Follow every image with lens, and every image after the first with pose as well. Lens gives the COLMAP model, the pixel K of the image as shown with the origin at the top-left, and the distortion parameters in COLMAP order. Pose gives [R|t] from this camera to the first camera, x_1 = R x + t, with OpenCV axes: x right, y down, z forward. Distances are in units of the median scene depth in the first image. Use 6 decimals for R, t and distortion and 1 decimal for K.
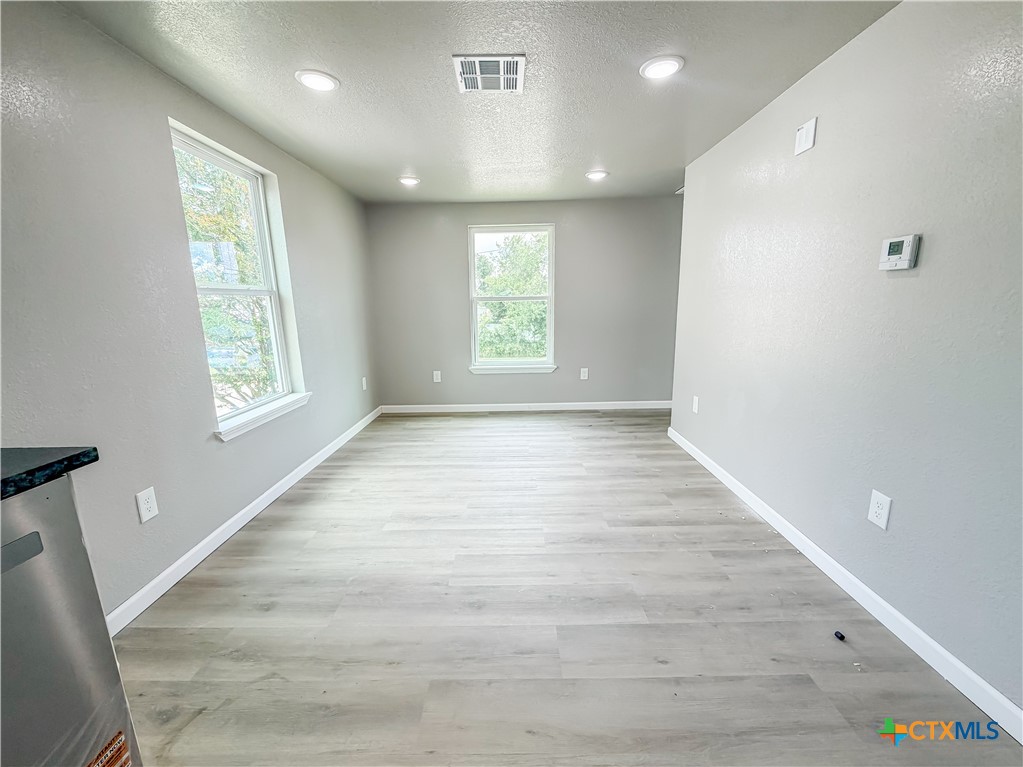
lens RADIAL K [[417.4, 0, 507.6], [0, 417.4, 386.0], [0, 0, 1]] dist [0.002356, 0.000125]
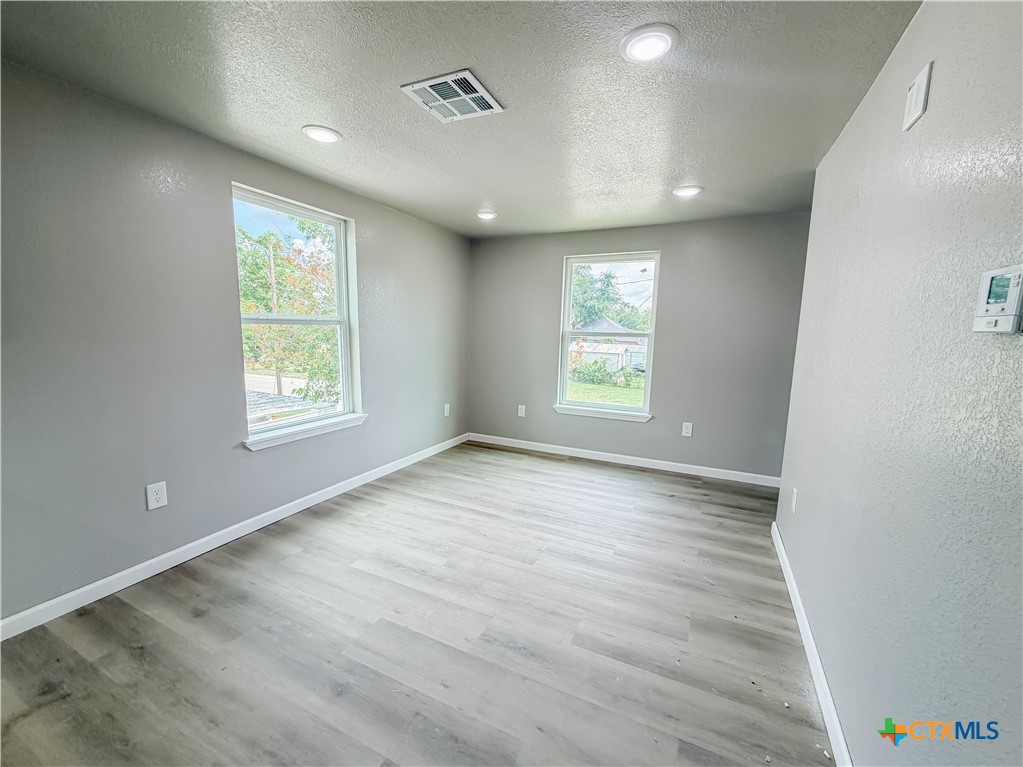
lens RADIAL K [[417.4, 0, 510.3], [0, 417.4, 386.2], [0, 0, 1]] dist [0.002356, 0.000125]
pose [[0.903128, 0.096891, -0.418296, 0.324028], [-0.121846, 0.991990, -0.033297, -0.069238], [0.411719, 0.081039, 0.907700, 0.176610]]
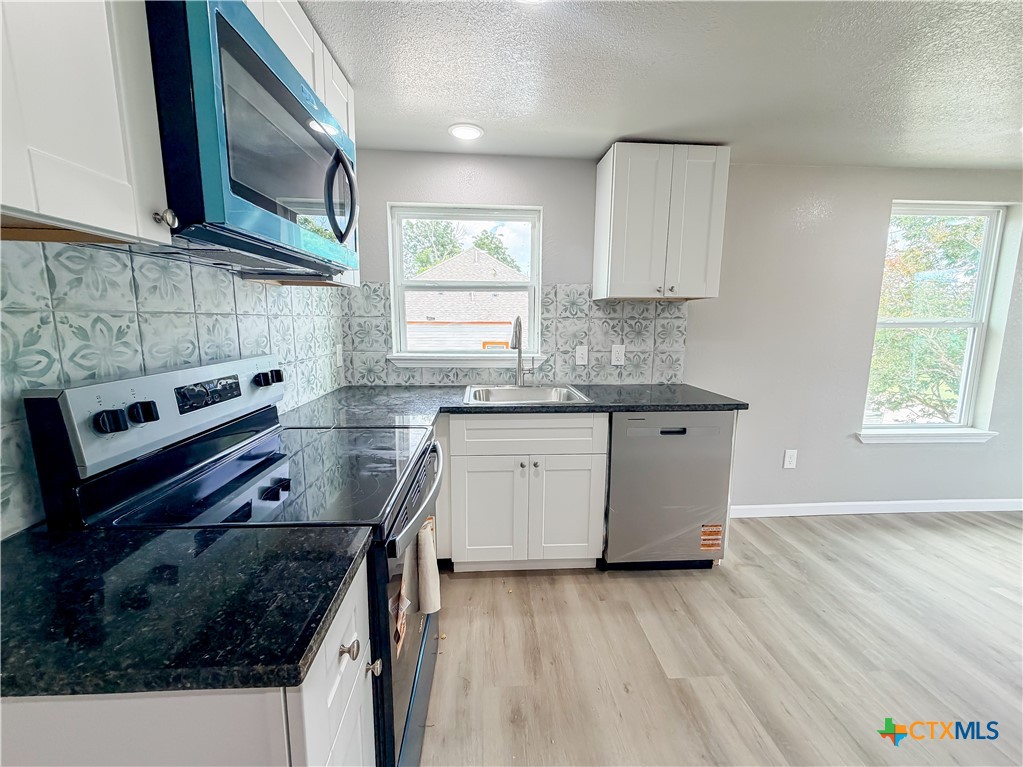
lens RADIAL K [[417.4, 0, 511.2], [0, 417.4, 387.5], [0, 0, 1]] dist [0.002356, 0.000125]
pose [[0.074788, 0.176308, -0.981490, 0.350068], [-0.201079, 0.966695, 0.158329, -0.012203], [0.976716, 0.185516, 0.107749, -0.162323]]
